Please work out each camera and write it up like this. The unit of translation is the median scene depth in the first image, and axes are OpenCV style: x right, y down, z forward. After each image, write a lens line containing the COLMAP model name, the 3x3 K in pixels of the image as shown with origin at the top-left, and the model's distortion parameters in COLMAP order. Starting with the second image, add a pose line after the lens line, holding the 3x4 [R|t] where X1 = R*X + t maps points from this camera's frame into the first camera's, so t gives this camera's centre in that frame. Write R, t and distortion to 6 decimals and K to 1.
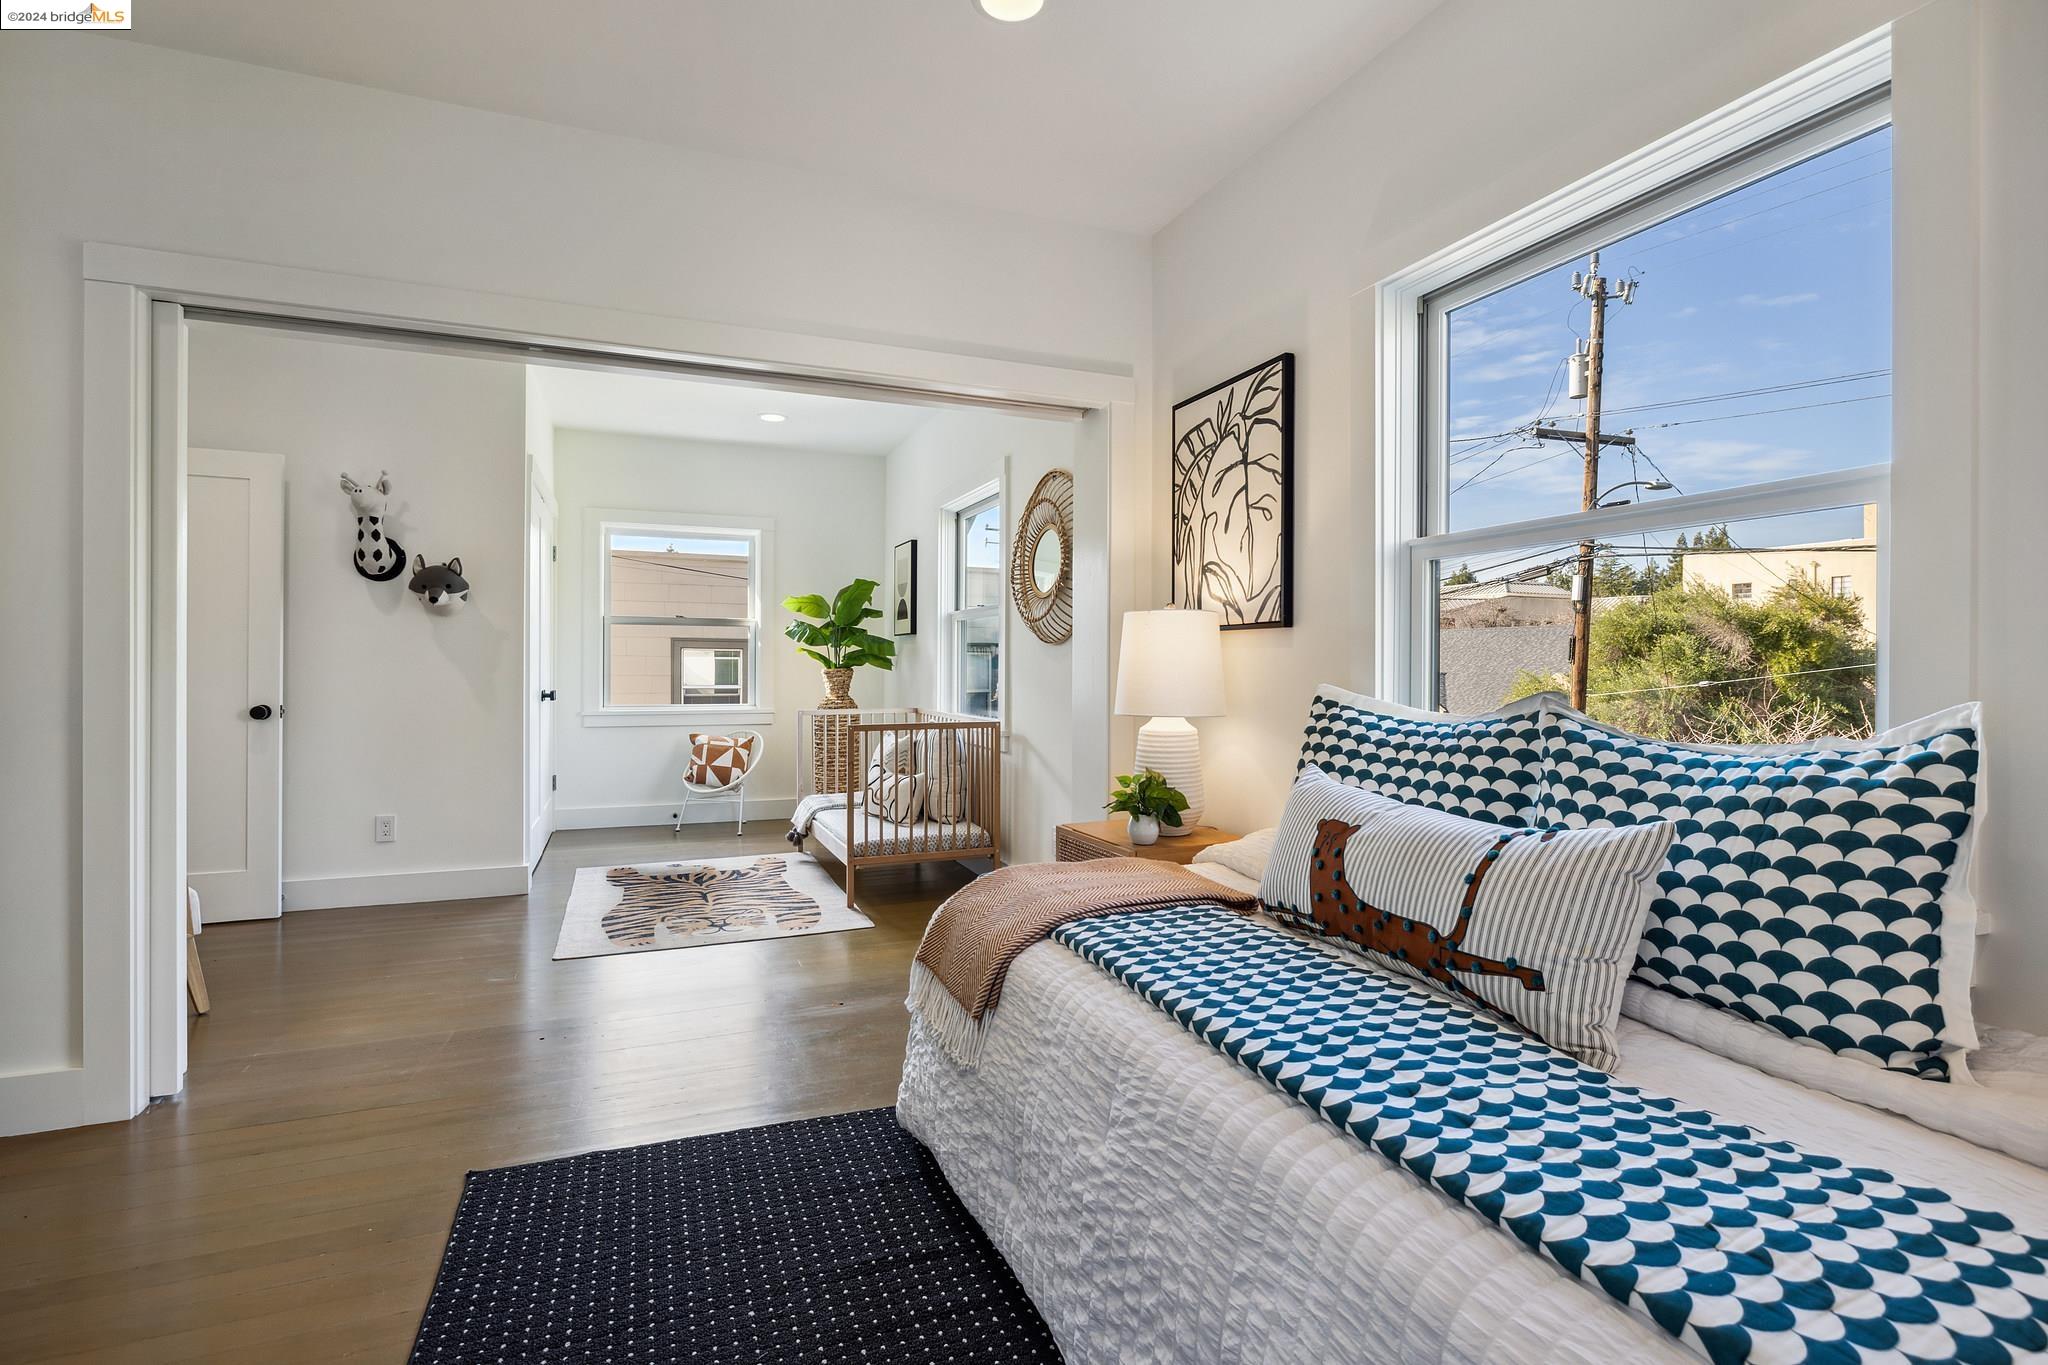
lens RADIAL K [[957.0, 0, 1023.1], [0, 957.0, 669.8], [0, 0, 1]] dist [-0.020693, -0.000105]
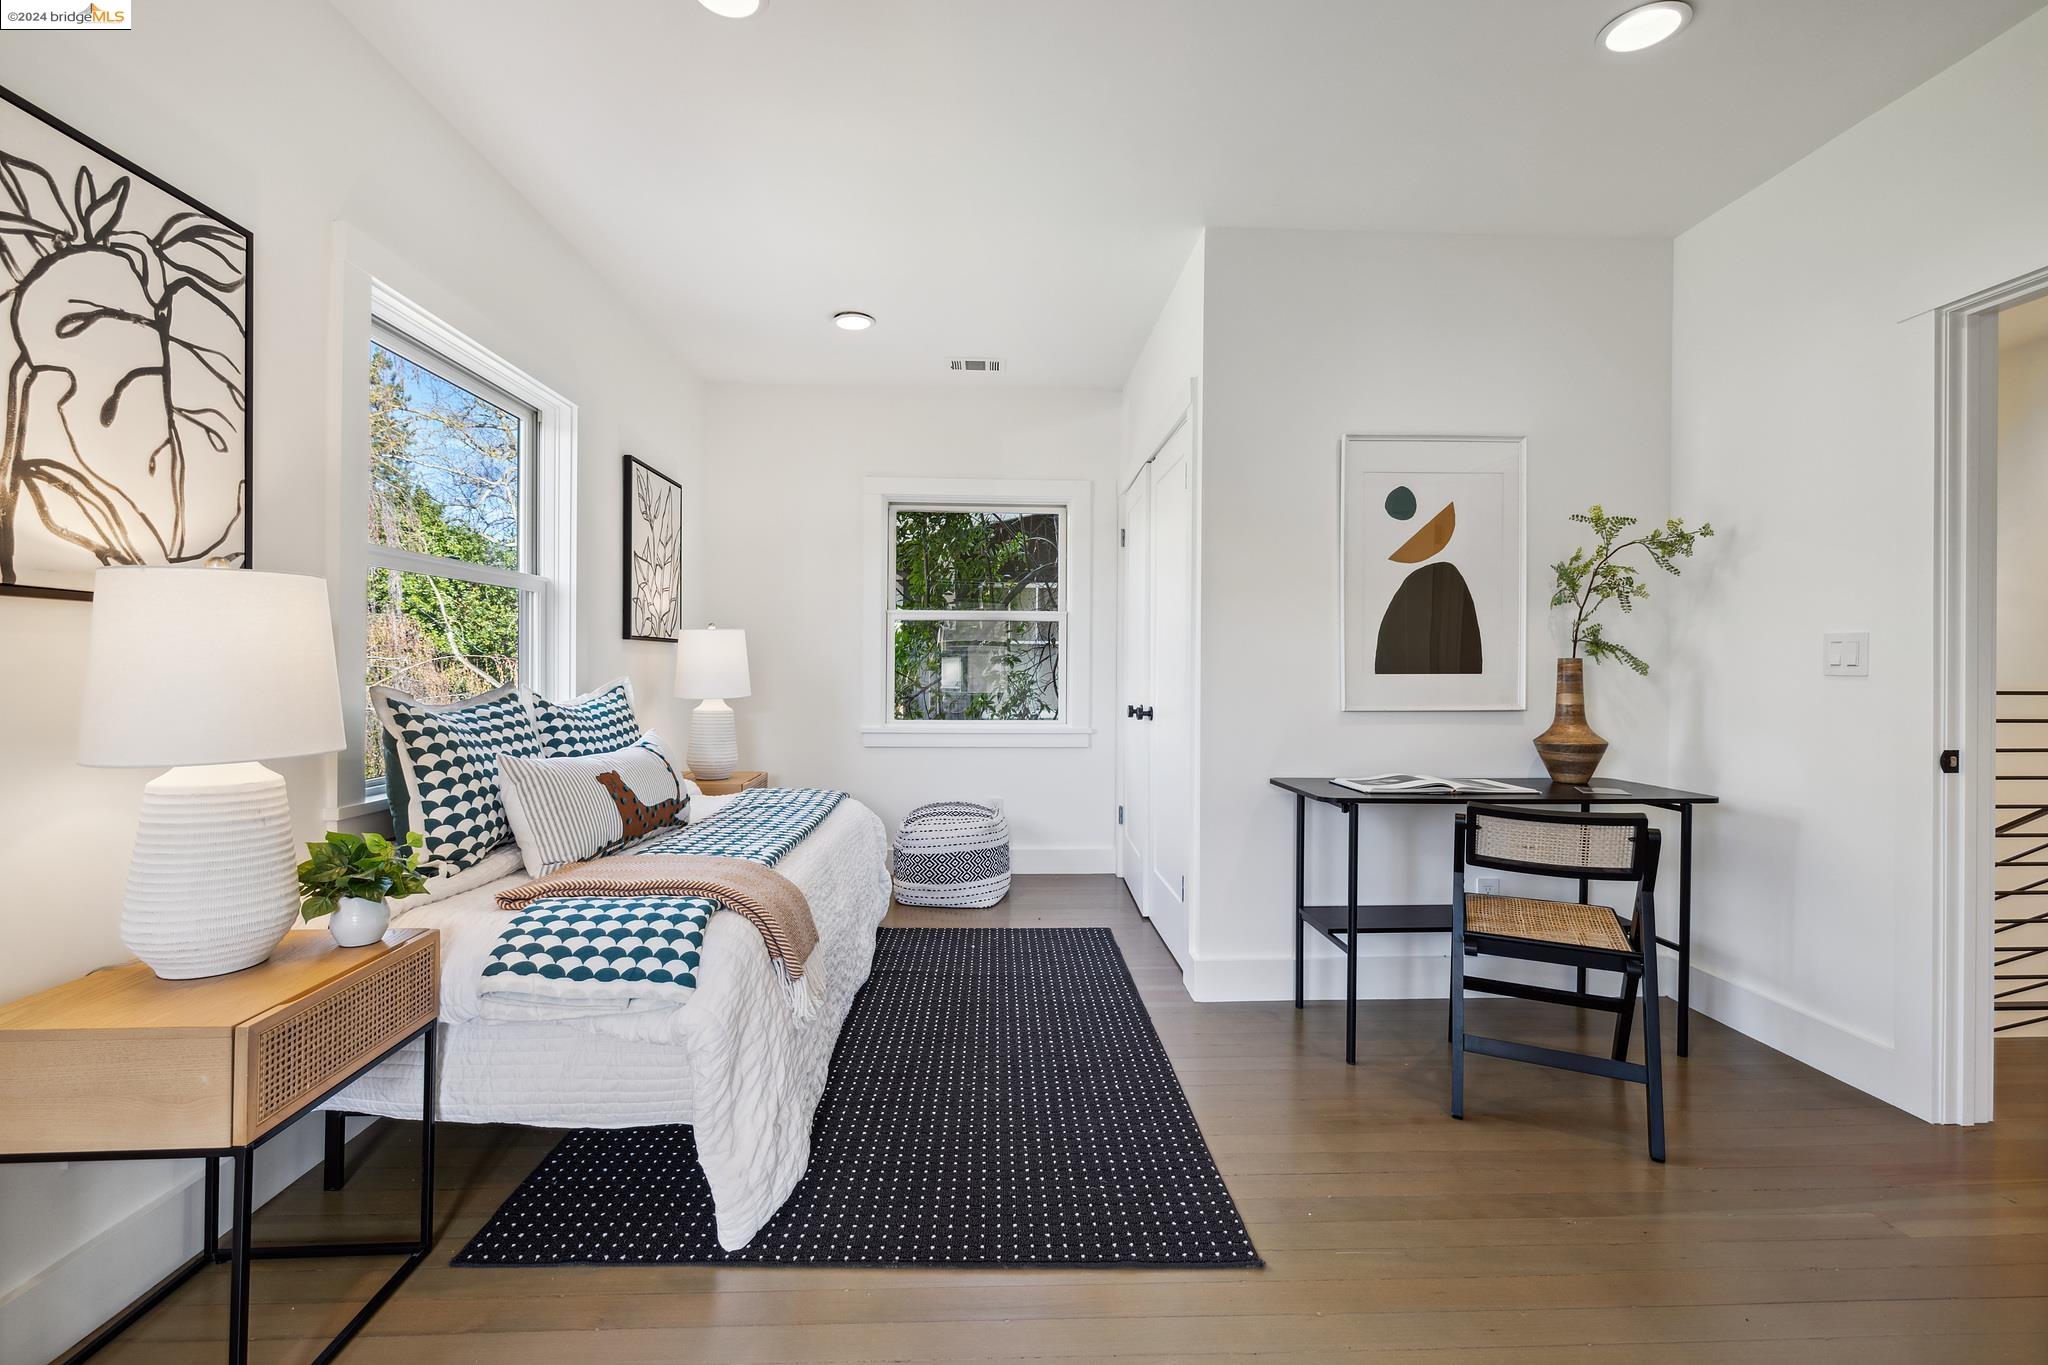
lens RADIAL K [[866.0, 0, 1026.3], [0, 866.0, 671.2], [0, 0, 1]] dist [-0.000135, -0.000028]
pose [[-0.937113, -0.011837, 0.348825, -0.476053], [-0.009725, 0.999922, 0.007805, -0.010415], [-0.348890, 0.003921, -0.937156, 1.322618]]
